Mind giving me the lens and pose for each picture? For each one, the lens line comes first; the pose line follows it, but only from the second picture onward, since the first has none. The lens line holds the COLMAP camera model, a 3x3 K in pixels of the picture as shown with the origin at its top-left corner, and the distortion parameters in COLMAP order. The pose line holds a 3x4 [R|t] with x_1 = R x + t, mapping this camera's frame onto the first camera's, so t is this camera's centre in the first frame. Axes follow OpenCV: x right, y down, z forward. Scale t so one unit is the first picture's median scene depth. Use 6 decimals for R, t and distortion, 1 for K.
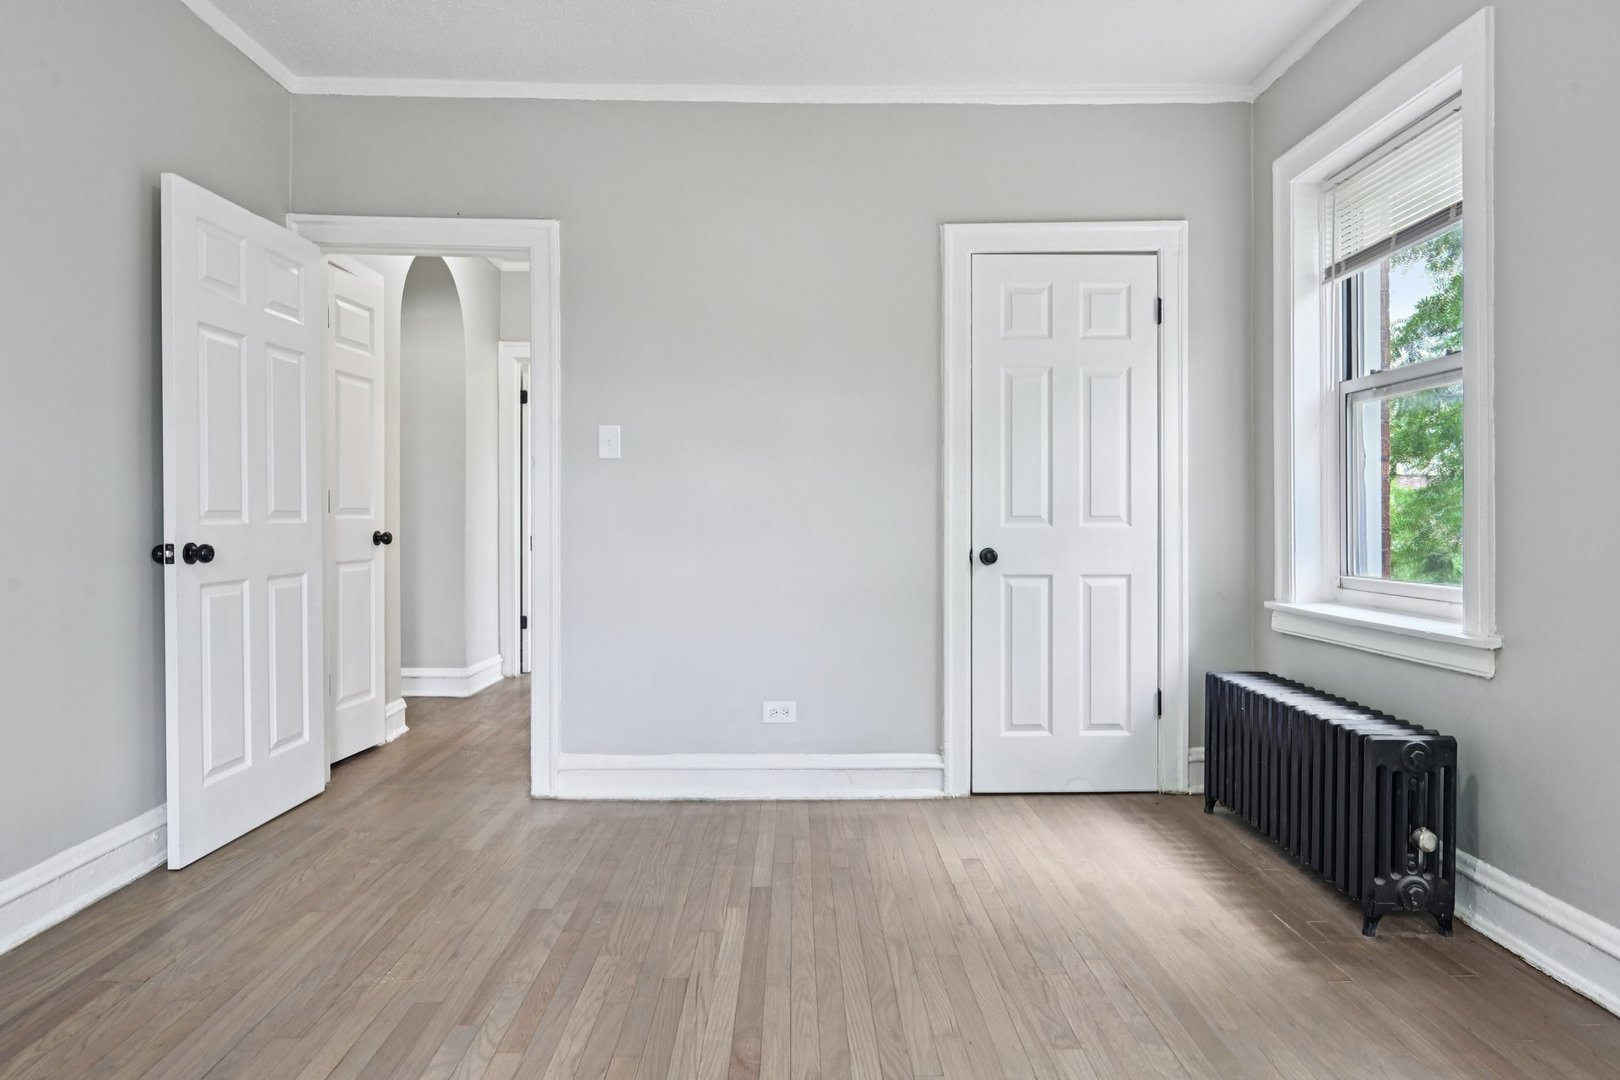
lens RADIAL K [[959.2, 0, 814.6], [0, 959.2, 520.9], [0, 0, 1]] dist [-0.001287, 0.000793]
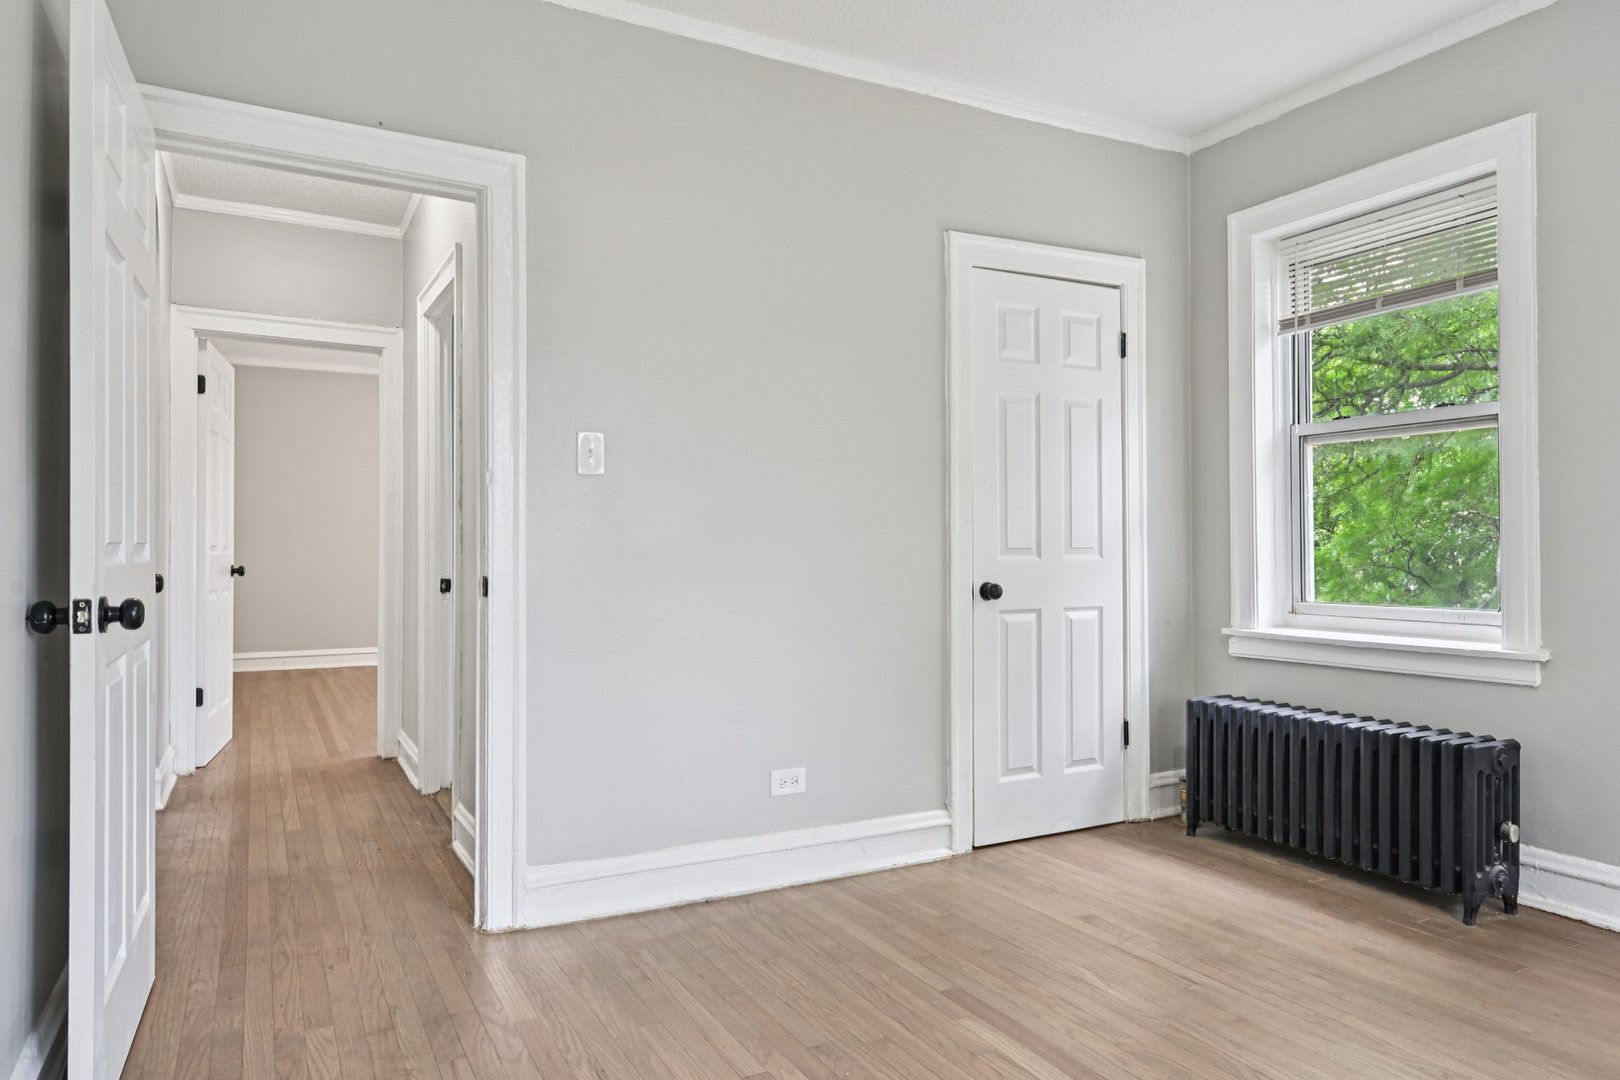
lens RADIAL K [[1032.3, 0, 810.0], [0, 1032.3, 540.0], [0, 0, 1]] dist [0.001802, 0.000991]
pose [[0.892814, 0.001056, 0.450424, -0.432453], [0.004064, 0.999938, -0.010400, -0.003159], [-0.450407, 0.011116, 0.892754, 0.180667]]
